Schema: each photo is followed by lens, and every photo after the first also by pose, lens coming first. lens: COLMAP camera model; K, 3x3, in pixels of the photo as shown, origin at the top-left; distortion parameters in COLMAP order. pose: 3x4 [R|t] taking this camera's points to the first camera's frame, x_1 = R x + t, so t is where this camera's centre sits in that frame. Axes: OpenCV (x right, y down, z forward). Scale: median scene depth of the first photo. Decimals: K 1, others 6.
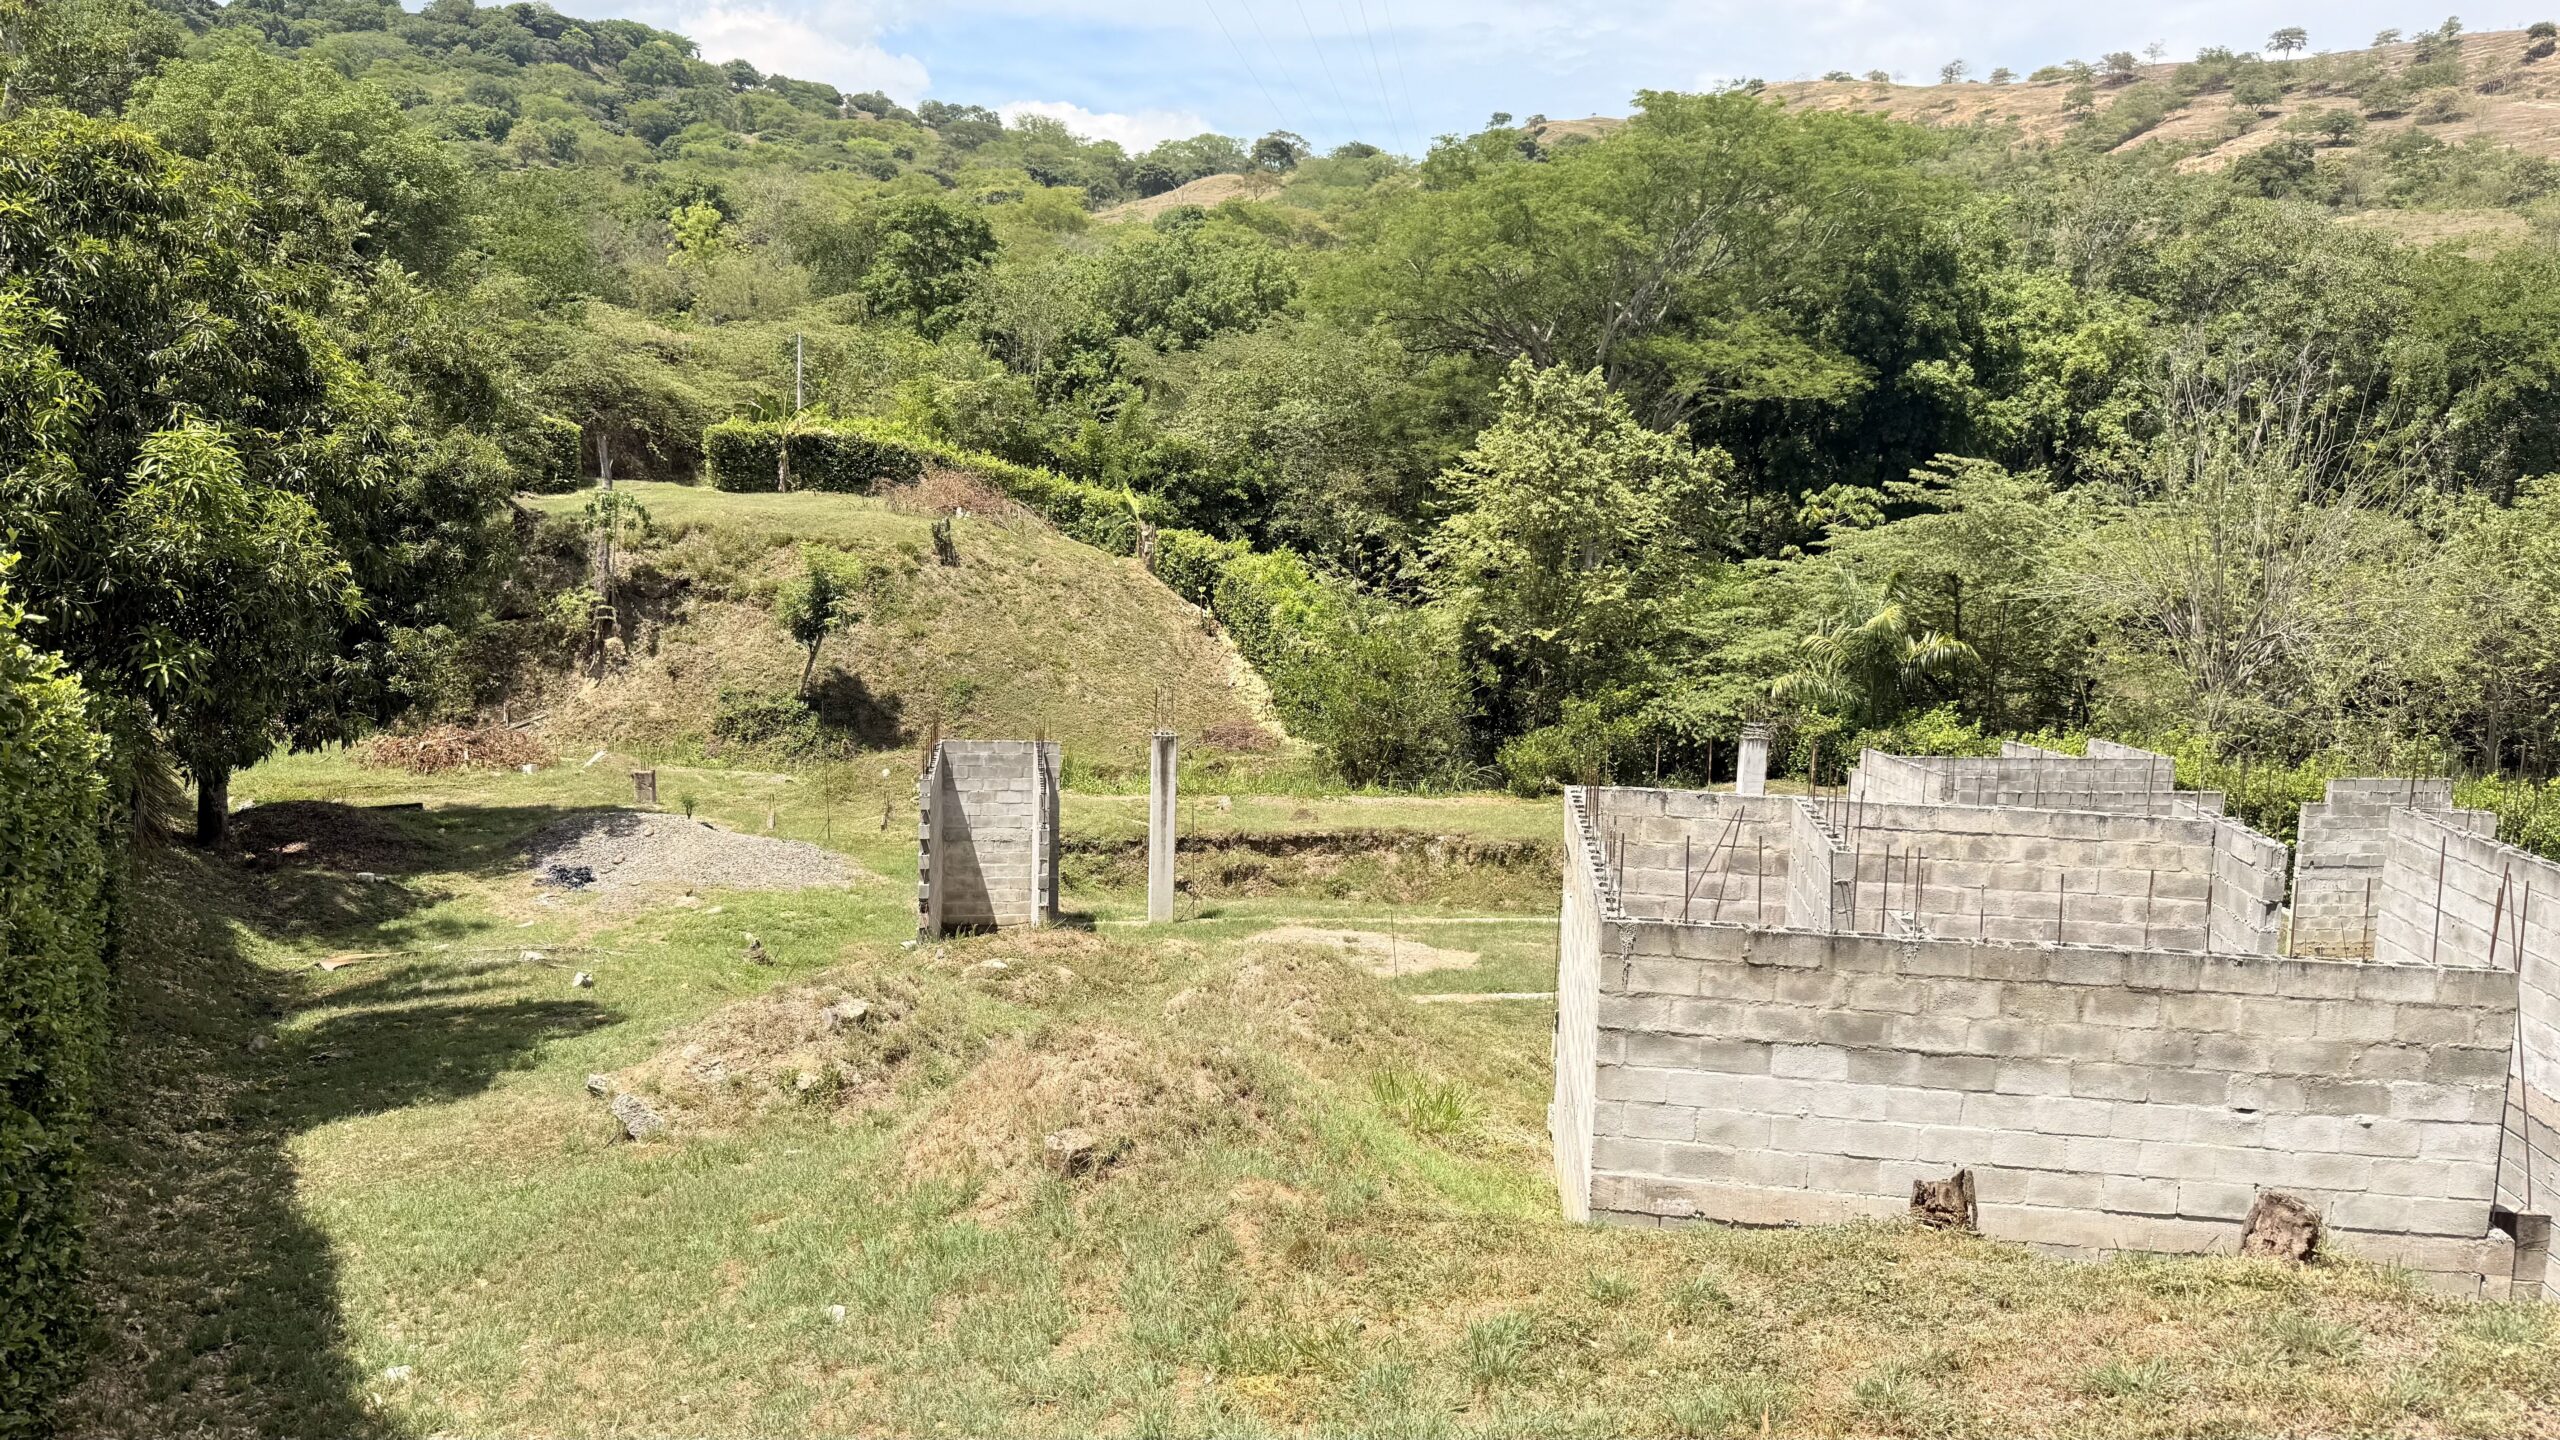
lens RADIAL K [[1826.4, 0, 1286.2], [0, 1826.4, 738.8], [0, 0, 1]] dist [0.086069, -0.139541]
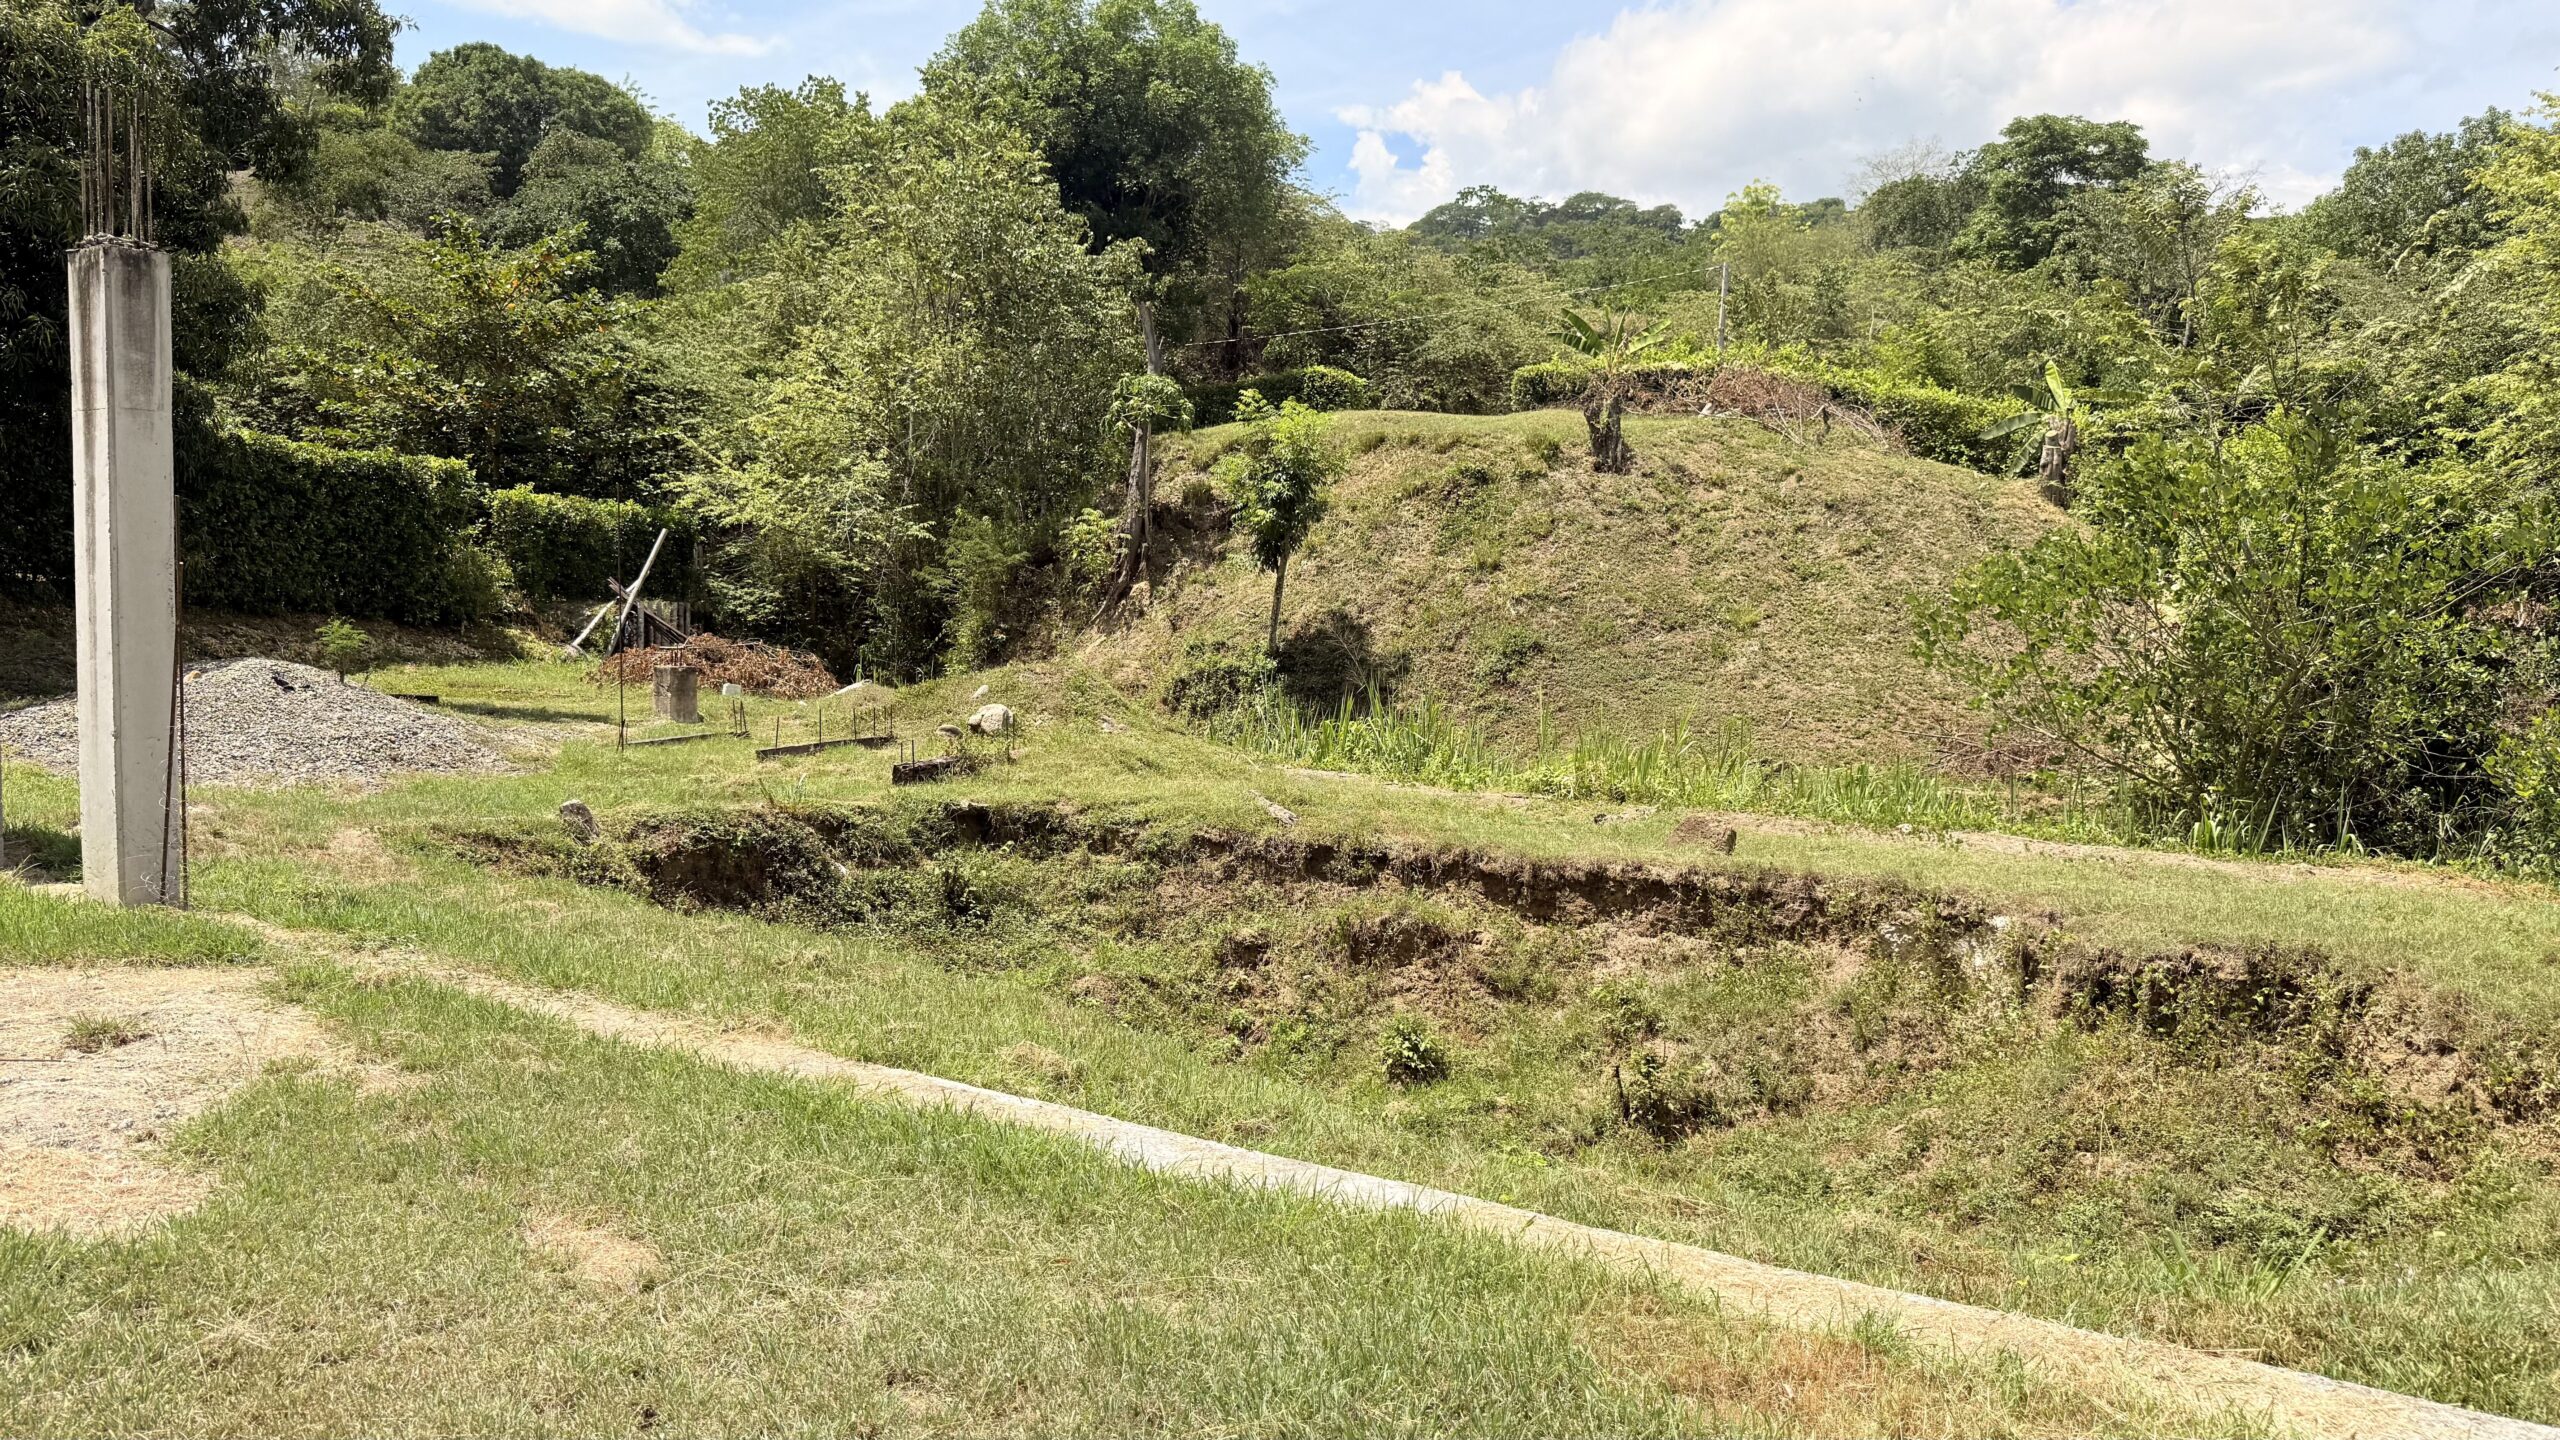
lens RADIAL K [[1789.4, 0, 1289.0], [0, 1789.4, 729.1], [0, 0, 1]] dist [0.146960, -0.177856]
pose [[0.729162, 0.031828, -0.683601, 0.158047], [-0.104060, 0.992459, -0.064787, 0.041847], [0.676383, 0.118376, 0.726975, 0.534731]]
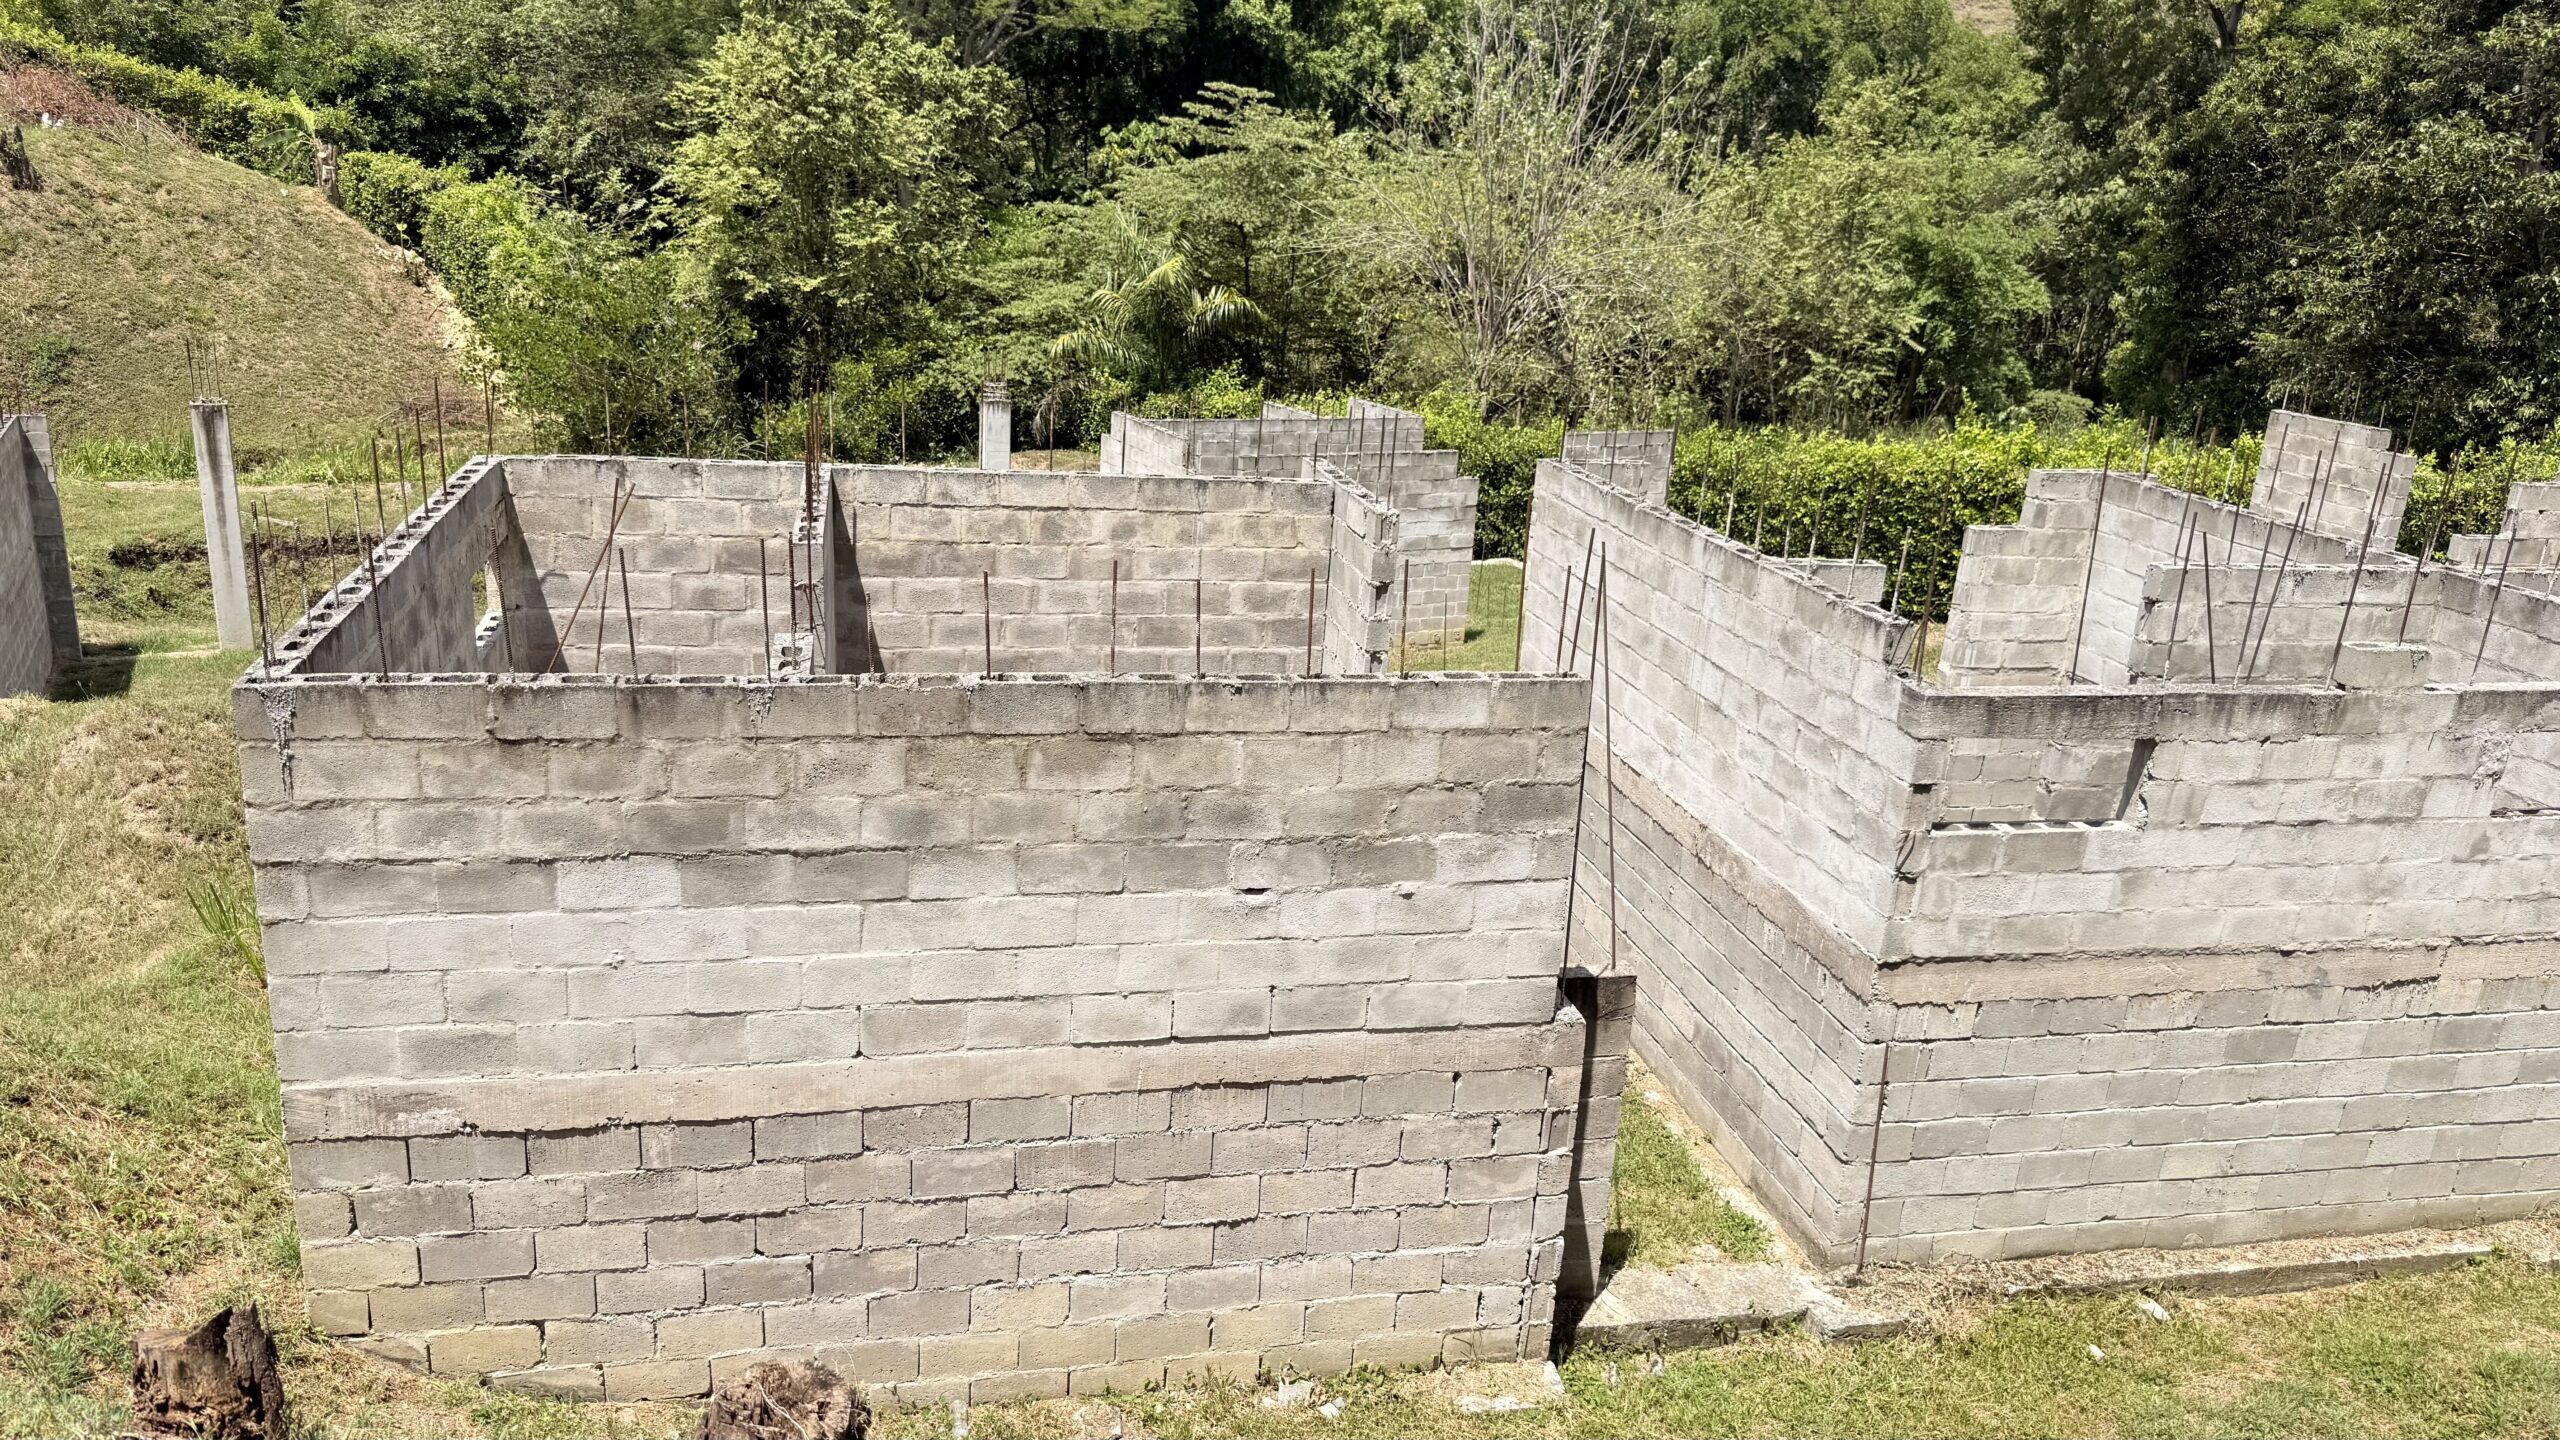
lens RADIAL K [[1814.0, 0, 1318.2], [0, 1814.0, 734.2], [0, 0, 1]] dist [0.090890, -0.128687]
pose [[0.942231, -0.073272, 0.326852, 0.061827], [0.015540, 0.984293, 0.175856, 0.003391], [-0.334604, -0.160617, 0.928570, 0.067679]]
